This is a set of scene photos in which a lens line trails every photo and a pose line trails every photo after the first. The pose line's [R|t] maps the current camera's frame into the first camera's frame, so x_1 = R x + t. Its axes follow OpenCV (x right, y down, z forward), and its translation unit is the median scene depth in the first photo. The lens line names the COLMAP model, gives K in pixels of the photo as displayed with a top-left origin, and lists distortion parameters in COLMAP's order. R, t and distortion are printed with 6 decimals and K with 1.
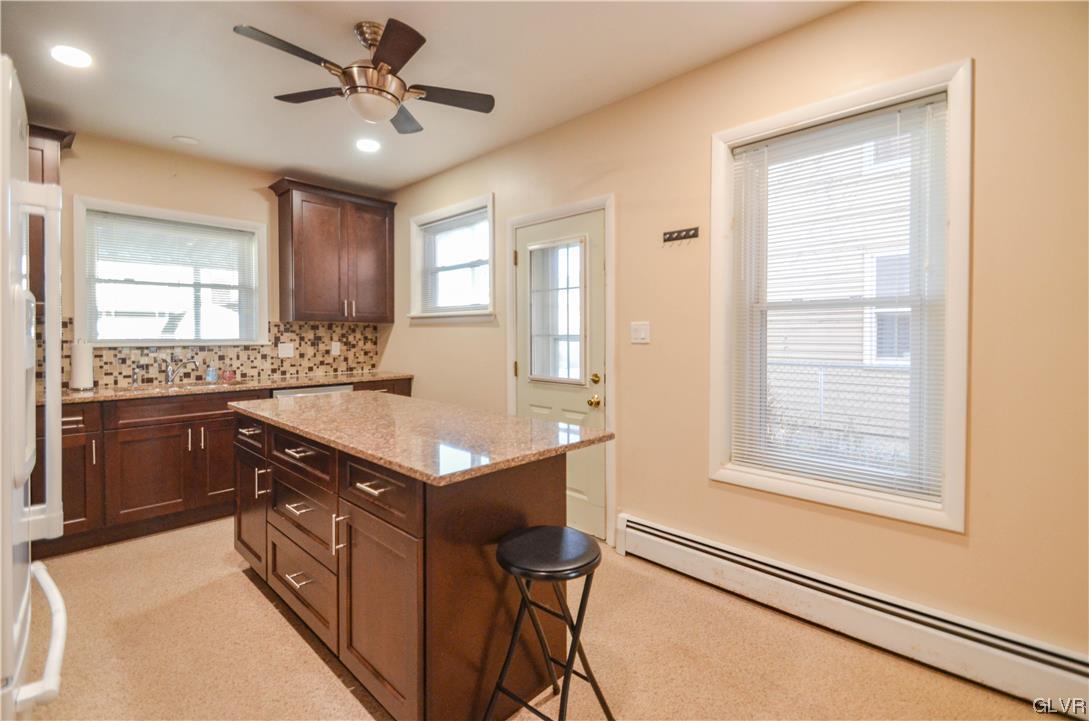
lens RADIAL K [[483.0, 0, 565.1], [0, 483.0, 341.1], [0, 0, 1]] dist [0.011157, -0.004278]
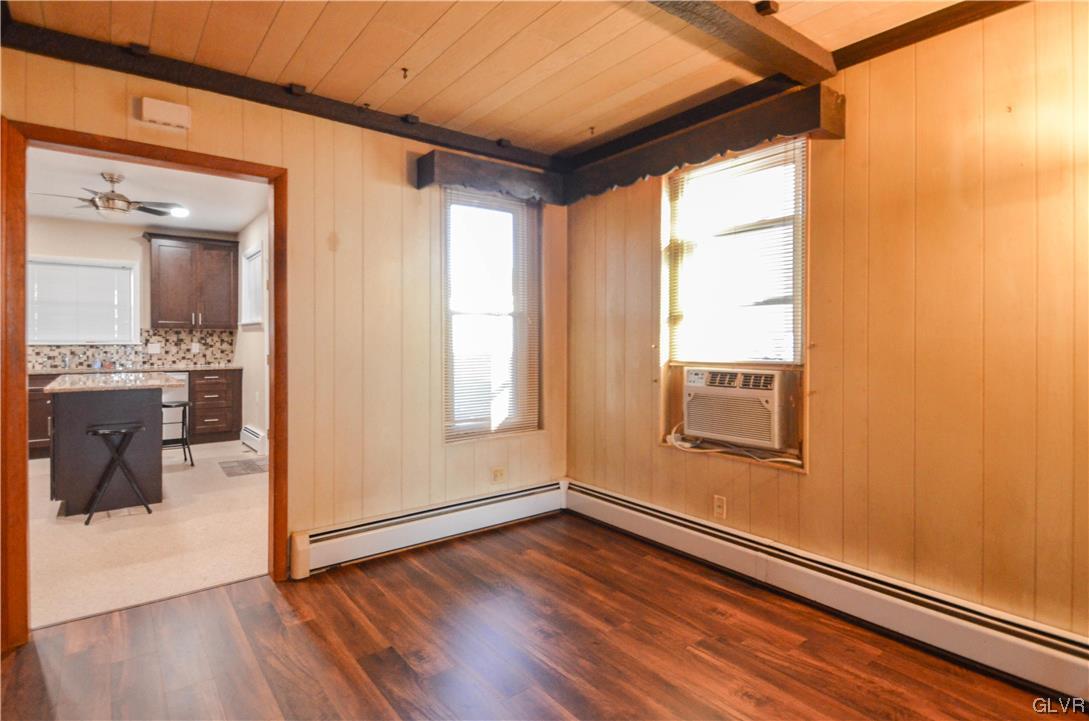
lens RADIAL K [[554.8, 0, 549.7], [0, 554.8, 339.1], [0, 0, 1]] dist [0.005435, -0.000916]
pose [[0.988319, -0.002028, -0.152387, 0.907049], [-0.000559, 0.999856, -0.016932, 0.019957], [0.152400, 0.016820, 0.988176, -0.488462]]
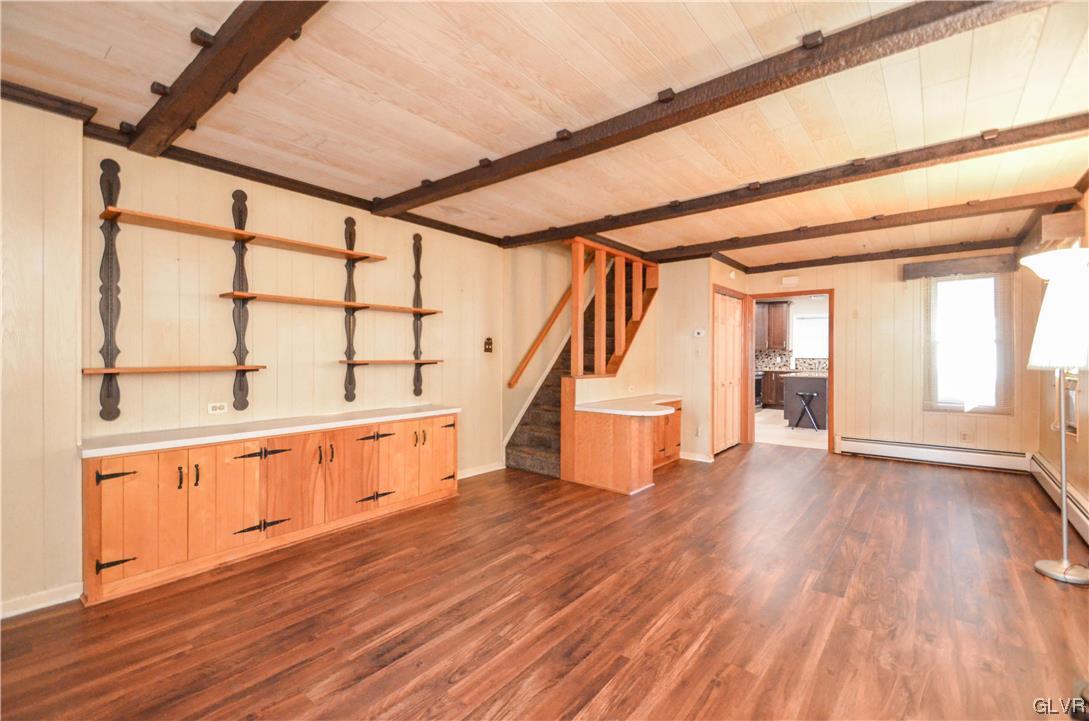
lens RADIAL K [[483.0, 0, 535.7], [0, 483.0, 358.4], [0, 0, 1]] dist [0.011157, -0.004278]
pose [[0.050294, 0.009192, -0.998692, 2.044238], [-0.021321, 0.999740, 0.008128, 0.022587], [0.998507, 0.020884, 0.050477, -0.892811]]
